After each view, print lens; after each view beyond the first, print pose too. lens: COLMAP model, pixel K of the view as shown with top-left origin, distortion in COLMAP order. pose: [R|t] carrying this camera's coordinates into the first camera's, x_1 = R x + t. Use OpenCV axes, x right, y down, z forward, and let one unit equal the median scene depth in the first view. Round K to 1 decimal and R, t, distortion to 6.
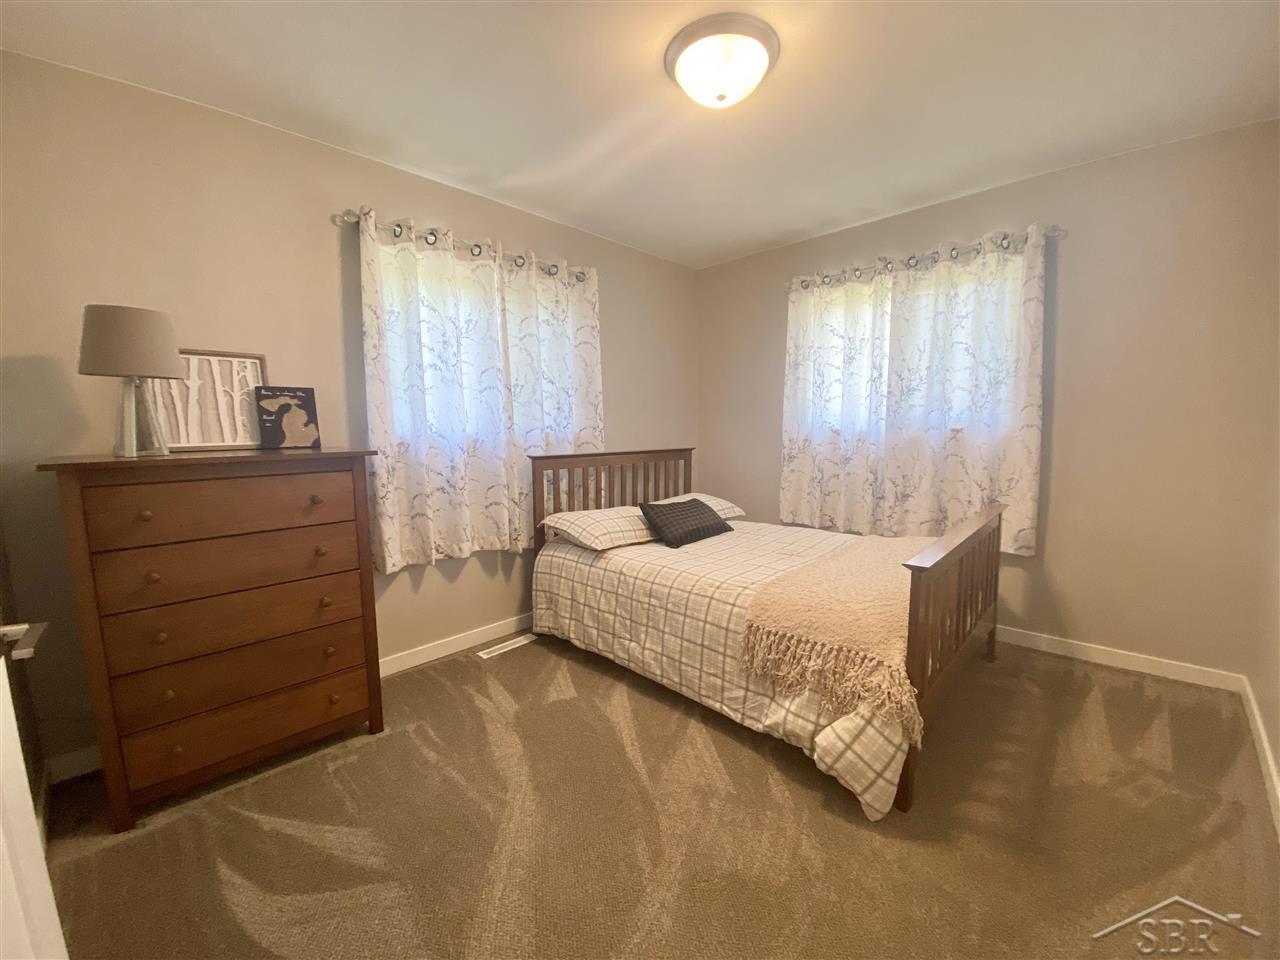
lens RADIAL K [[515.6, 0, 641.1], [0, 515.6, 471.5], [0, 0, 1]] dist [-0.046273, -0.001914]
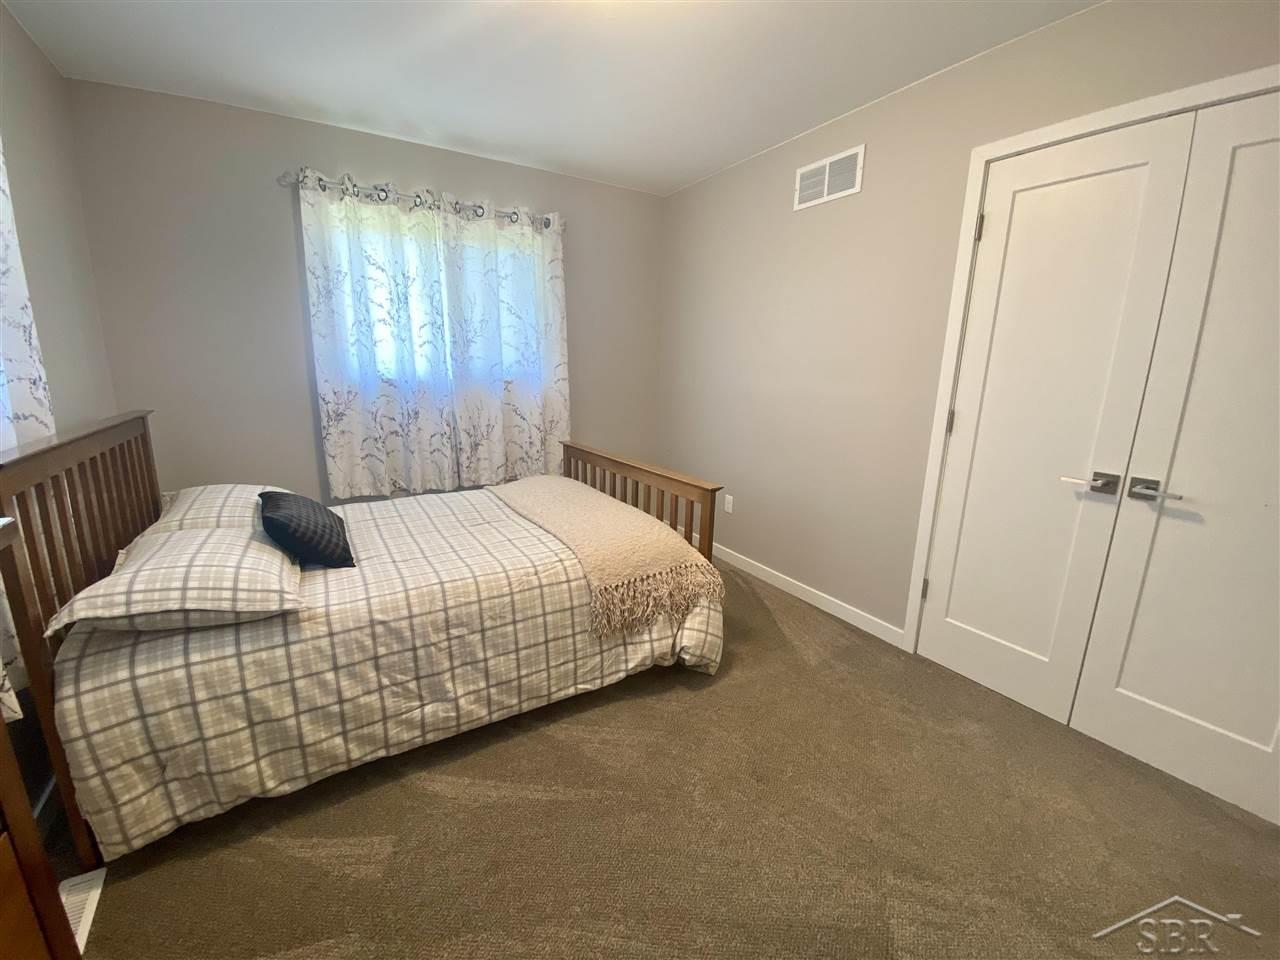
lens RADIAL K [[515.6, 0, 640.9], [0, 515.6, 479.8], [0, 0, 1]] dist [-0.046273, -0.001914]
pose [[0.183761, -0.187240, 0.964973, -0.561858], [0.052086, 0.982166, 0.180658, -0.068269], [-0.981590, 0.017064, 0.190236, 0.595069]]
